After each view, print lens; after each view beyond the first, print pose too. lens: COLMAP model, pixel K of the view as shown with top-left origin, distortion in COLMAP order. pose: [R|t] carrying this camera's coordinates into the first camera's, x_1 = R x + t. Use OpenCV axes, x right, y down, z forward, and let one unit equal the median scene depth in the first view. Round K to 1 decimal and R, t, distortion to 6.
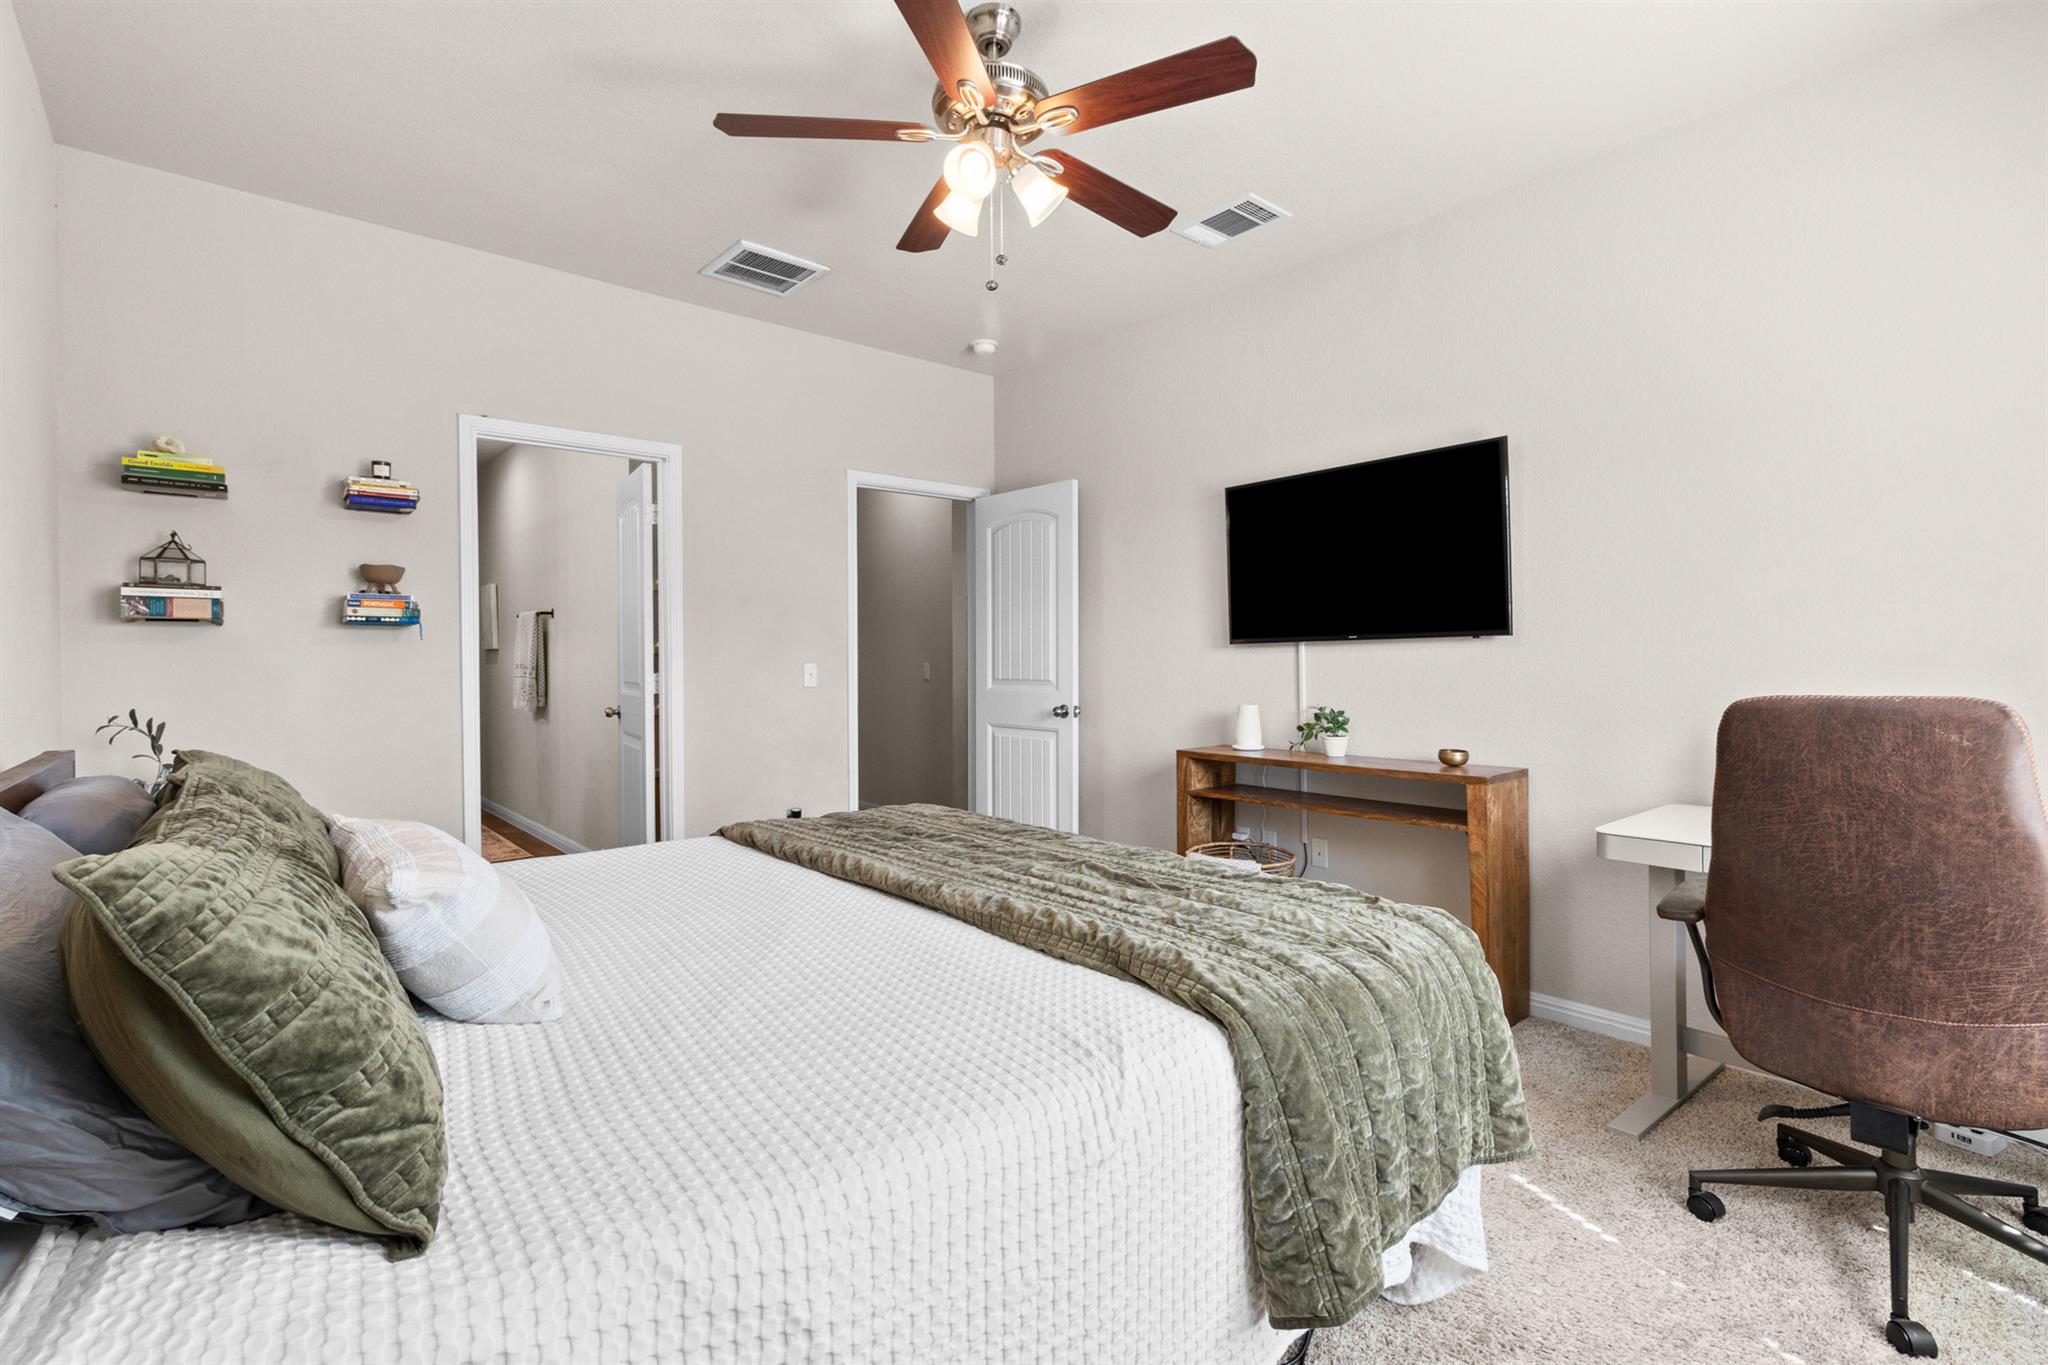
lens RADIAL K [[947.4, 0, 1020.9], [0, 947.4, 673.6], [0, 0, 1]] dist [0.004153, -0.003349]
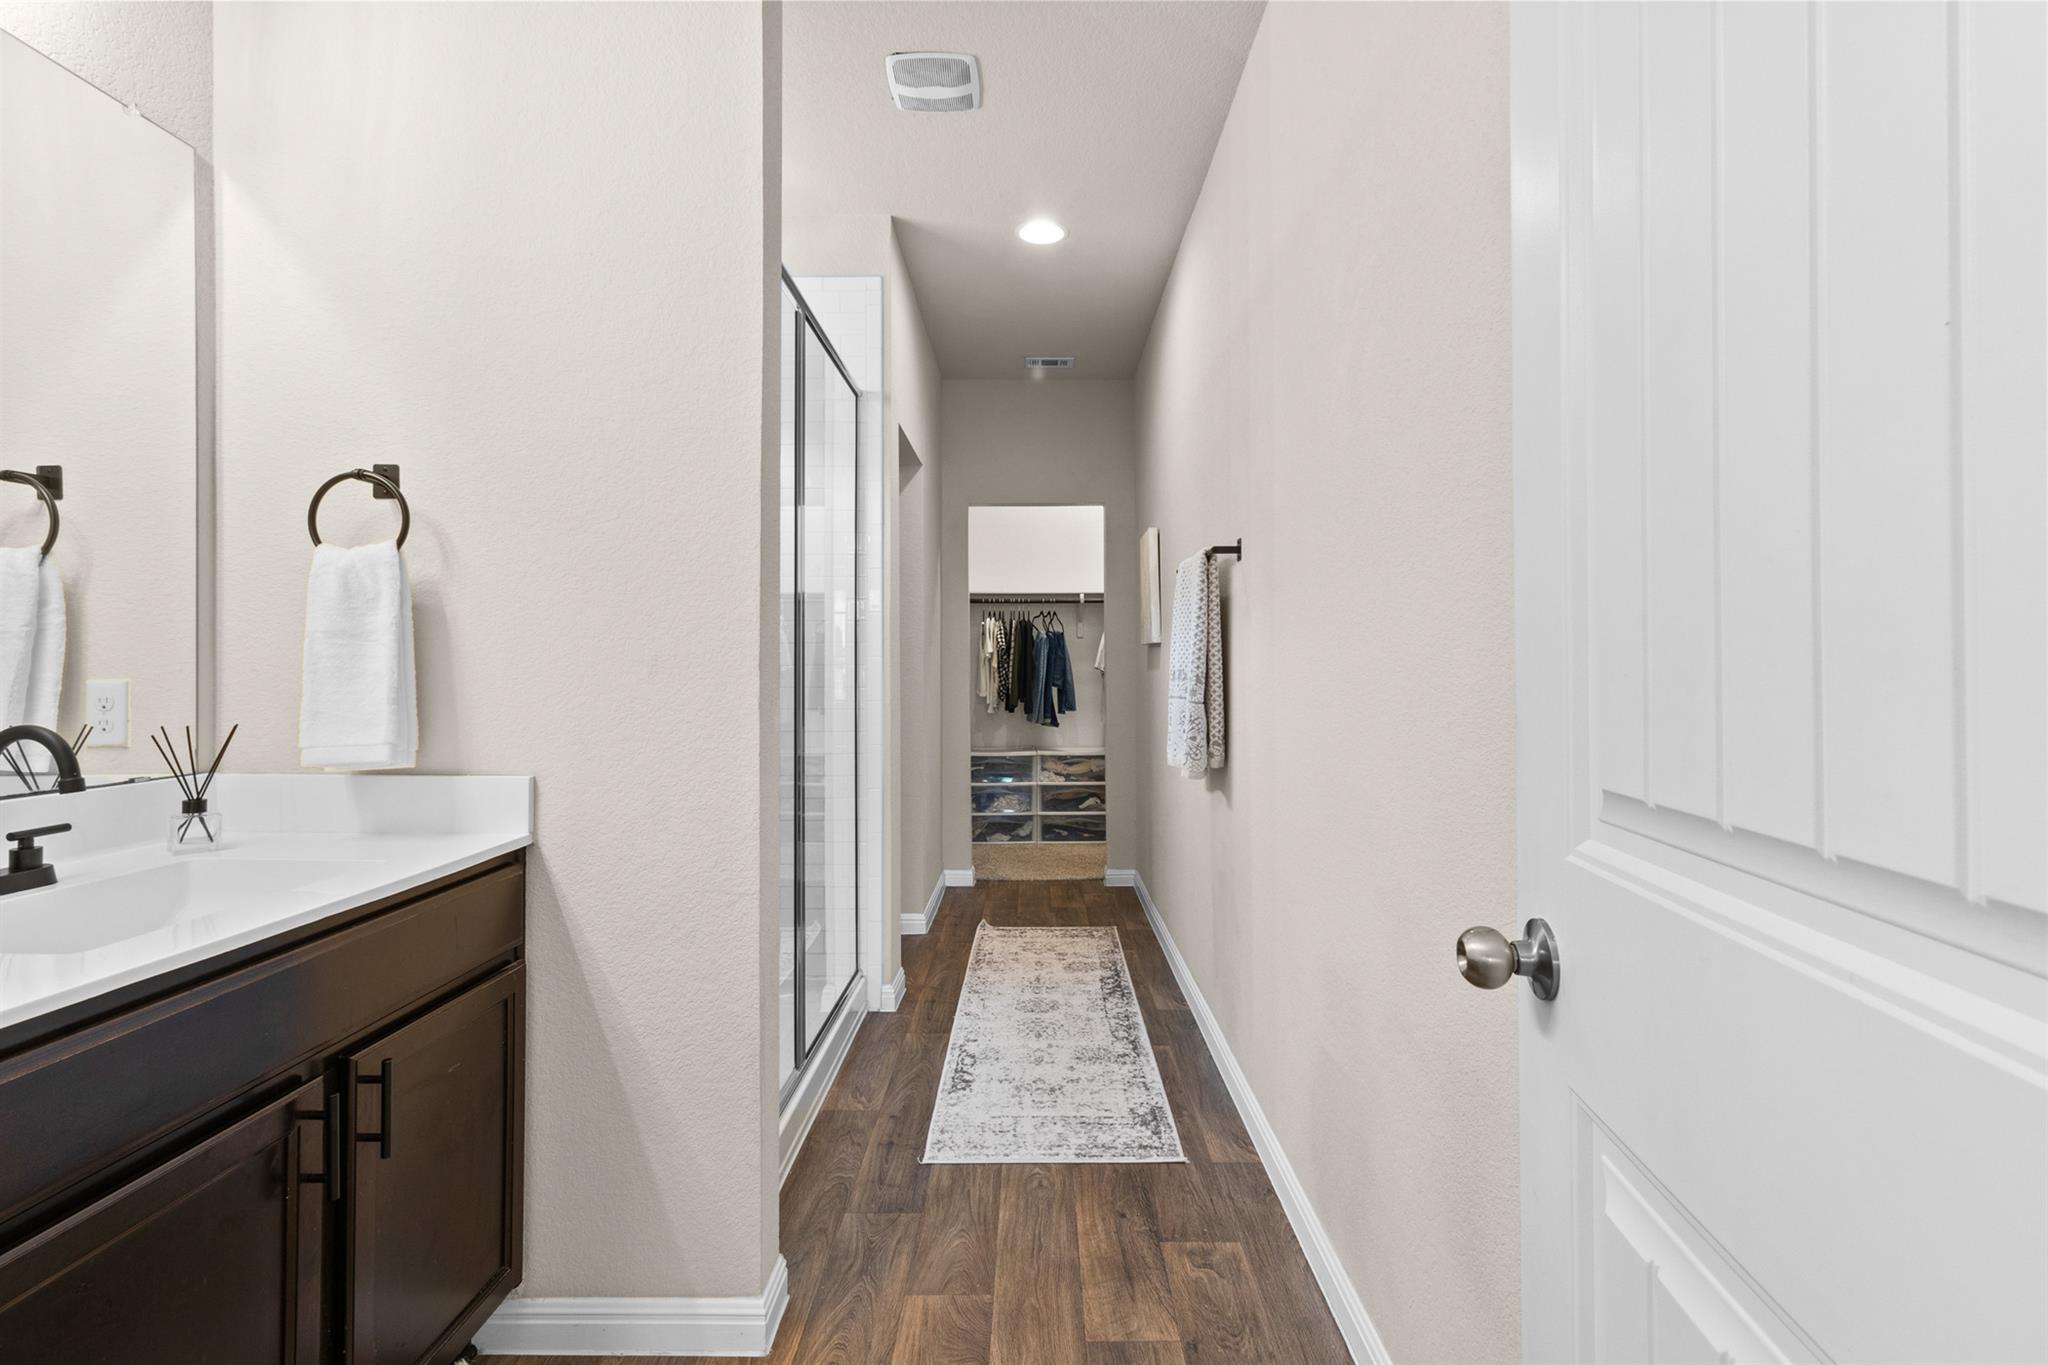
lens RADIAL K [[947.4, 0, 1028.1], [0, 947.4, 674.0], [0, 0, 1]] dist [0.004153, -0.003349]
pose [[0.760599, -0.002500, -0.649217, -0.290083], [0.001191, 0.999996, -0.002455, -0.007245], [0.649221, 0.001094, 0.760599, 0.614851]]
